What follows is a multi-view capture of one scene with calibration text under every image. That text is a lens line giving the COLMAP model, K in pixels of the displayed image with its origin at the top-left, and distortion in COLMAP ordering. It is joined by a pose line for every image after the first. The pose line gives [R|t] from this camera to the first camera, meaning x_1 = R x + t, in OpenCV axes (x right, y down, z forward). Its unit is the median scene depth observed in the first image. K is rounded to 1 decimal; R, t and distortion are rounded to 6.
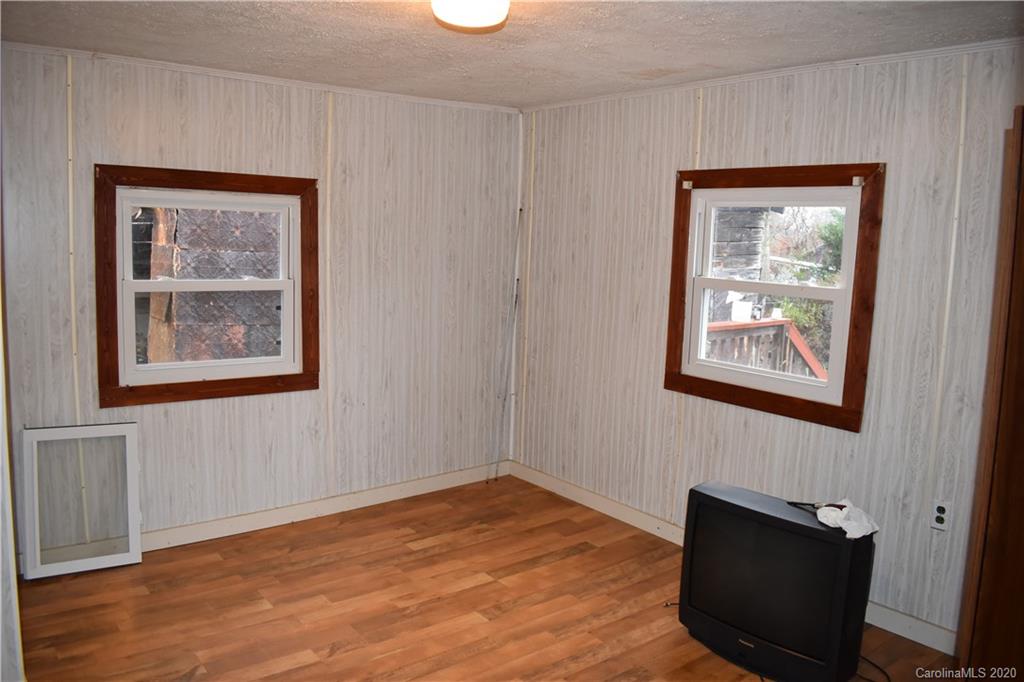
lens RADIAL K [[799.5, 0, 512.3], [0, 799.5, 342.0], [0, 0, 1]] dist [-0.098915, 0.019120]
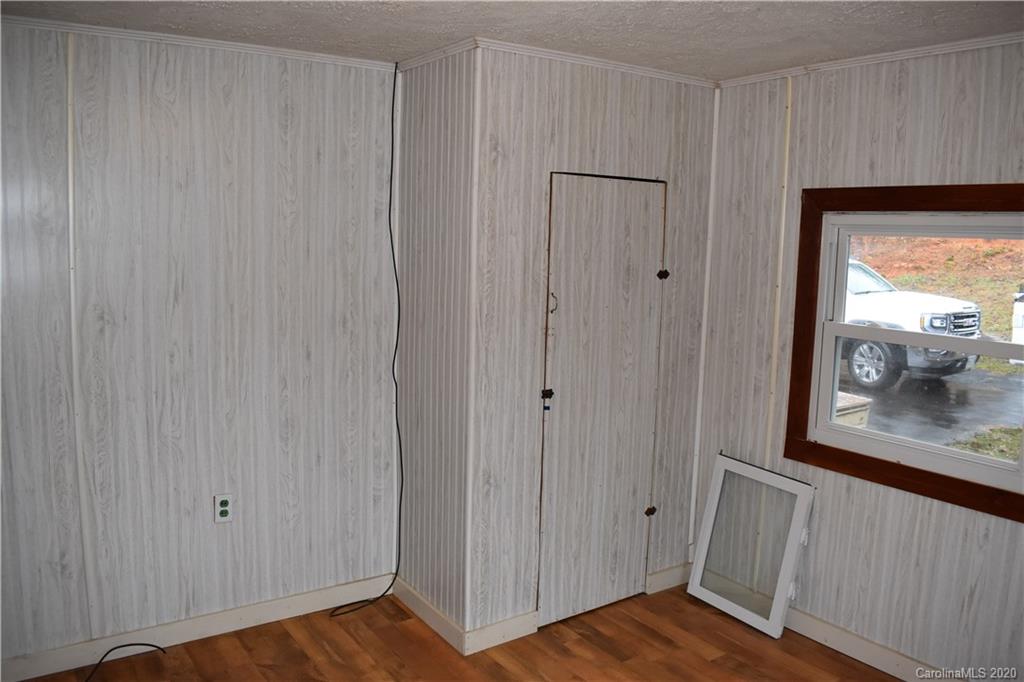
lens RADIAL K [[799.5, 0, 512.2], [0, 799.5, 335.7], [0, 0, 1]] dist [-0.098915, 0.019120]
pose [[-0.051197, 0.088859, -0.994728, 0.389817], [-0.148308, 0.984313, 0.095562, -0.095079], [0.987615, 0.152418, -0.037215, 0.698077]]
